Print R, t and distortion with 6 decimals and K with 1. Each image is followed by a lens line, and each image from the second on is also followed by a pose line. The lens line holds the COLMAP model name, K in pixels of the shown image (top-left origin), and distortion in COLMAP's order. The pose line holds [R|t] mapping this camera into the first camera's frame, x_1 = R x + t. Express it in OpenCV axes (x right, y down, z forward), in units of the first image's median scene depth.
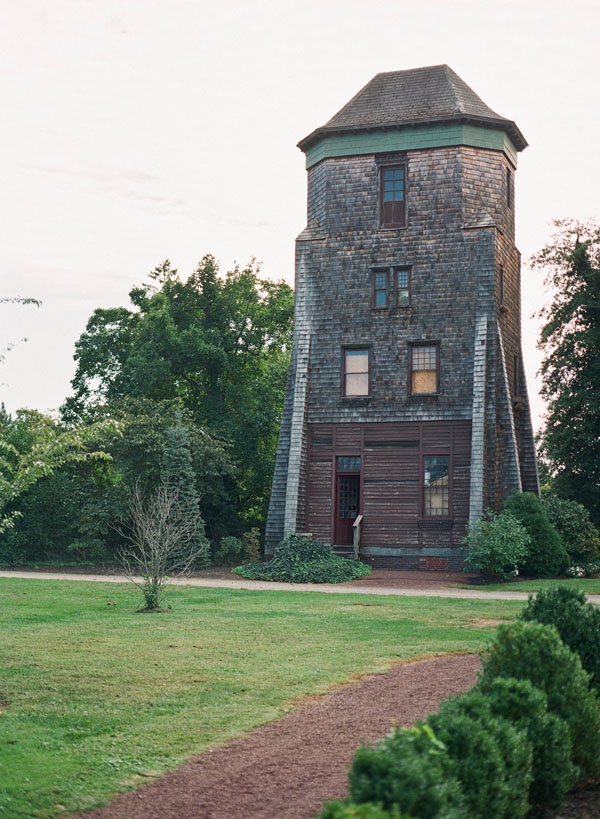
lens RADIAL K [[1123.3, 0, 300.0], [0, 1123.3, 409.5], [0, 0, 1]] dist [-0.017338, 0.001263]
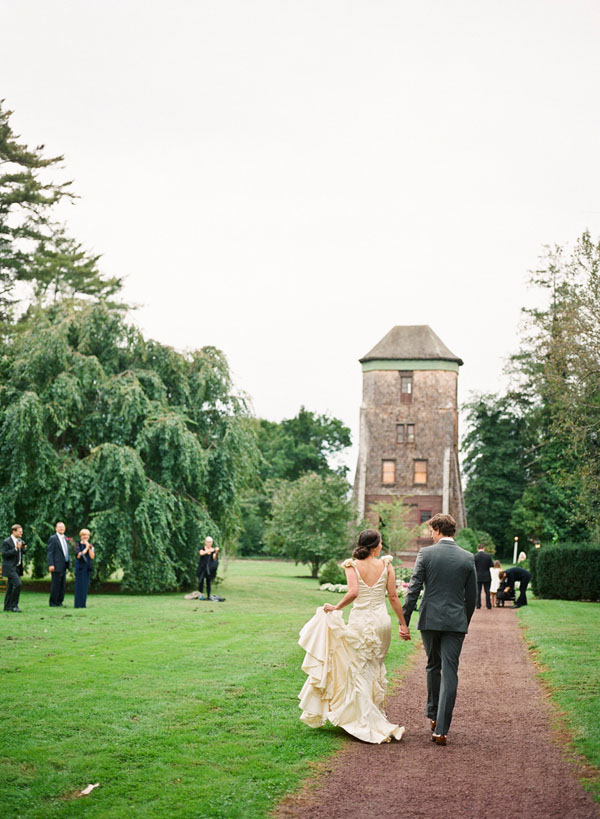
lens RADIAL K [[1123.3, 0, 300.0], [0, 1123.3, 409.5], [0, 0, 1]] dist [-0.017338, 0.001263]
pose [[0.987924, 0.030993, 0.151811, -0.452844], [-0.028318, 0.999404, -0.019751, -0.105174], [-0.152333, 0.015214, 0.988212, -1.124691]]
